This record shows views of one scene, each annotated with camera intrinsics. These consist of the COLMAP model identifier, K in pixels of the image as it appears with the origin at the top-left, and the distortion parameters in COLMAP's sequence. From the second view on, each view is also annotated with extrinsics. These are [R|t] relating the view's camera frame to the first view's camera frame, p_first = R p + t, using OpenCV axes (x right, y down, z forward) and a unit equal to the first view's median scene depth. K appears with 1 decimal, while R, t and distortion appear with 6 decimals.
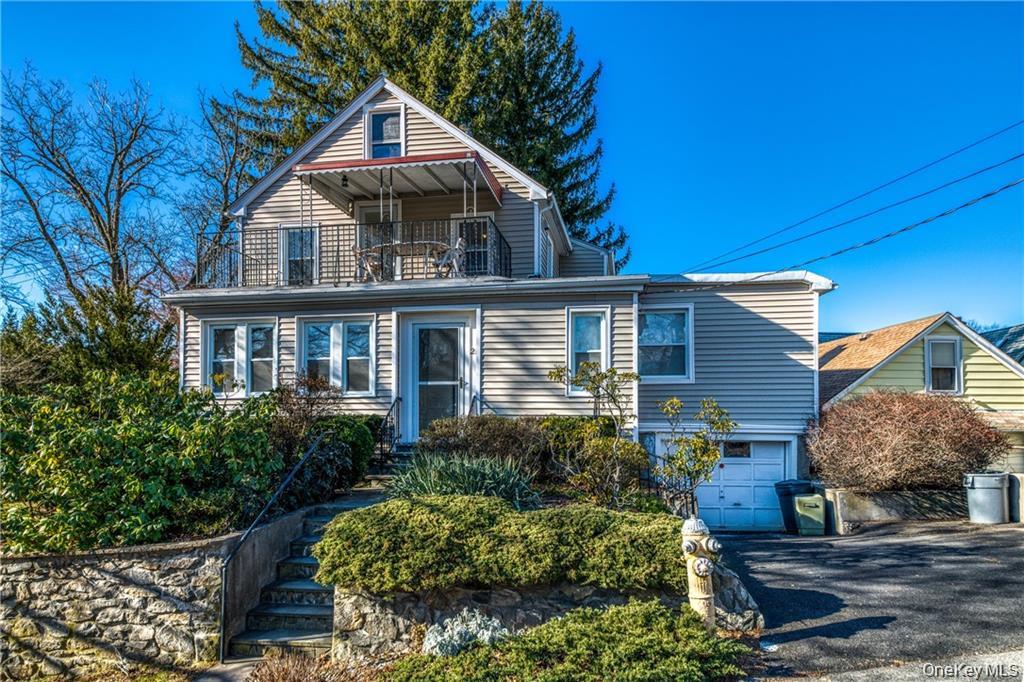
lens RADIAL K [[699.7, 0, 517.5], [0, 699.7, 340.2], [0, 0, 1]] dist [0.062852, -0.040710]
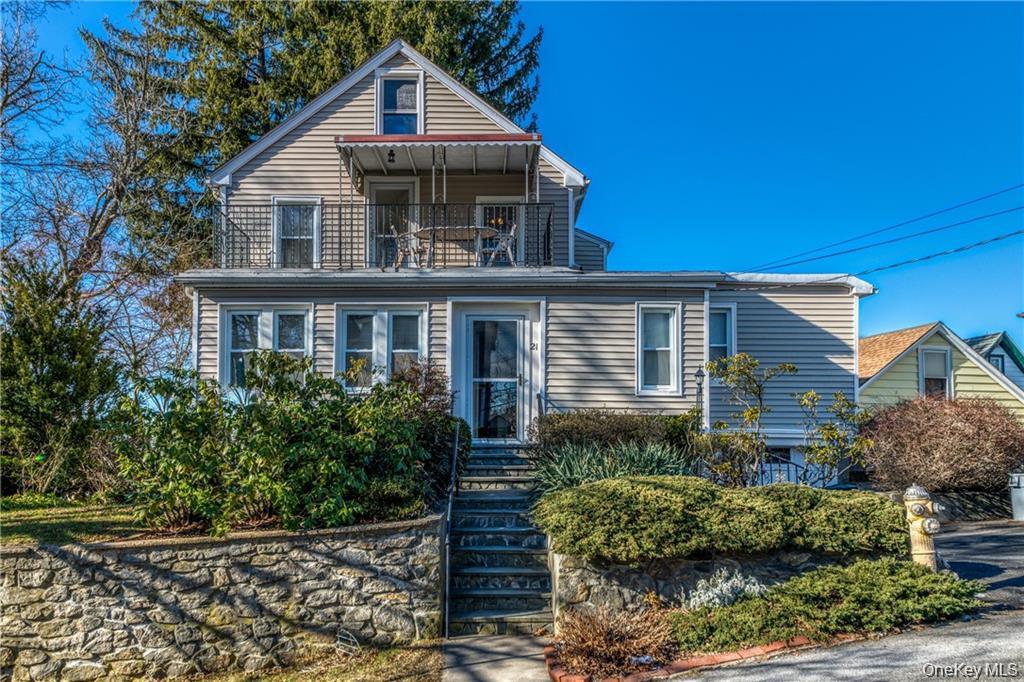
lens RADIAL K [[866.3, 0, 511.0], [0, 866.3, 332.4], [0, 0, 1]] dist [0.066507, -0.006629]
pose [[0.983035, 0.026664, 0.181471, -0.311288], [-0.023256, 0.999511, -0.020884, 0.022669], [-0.181939, 0.016310, 0.983175, -0.135749]]
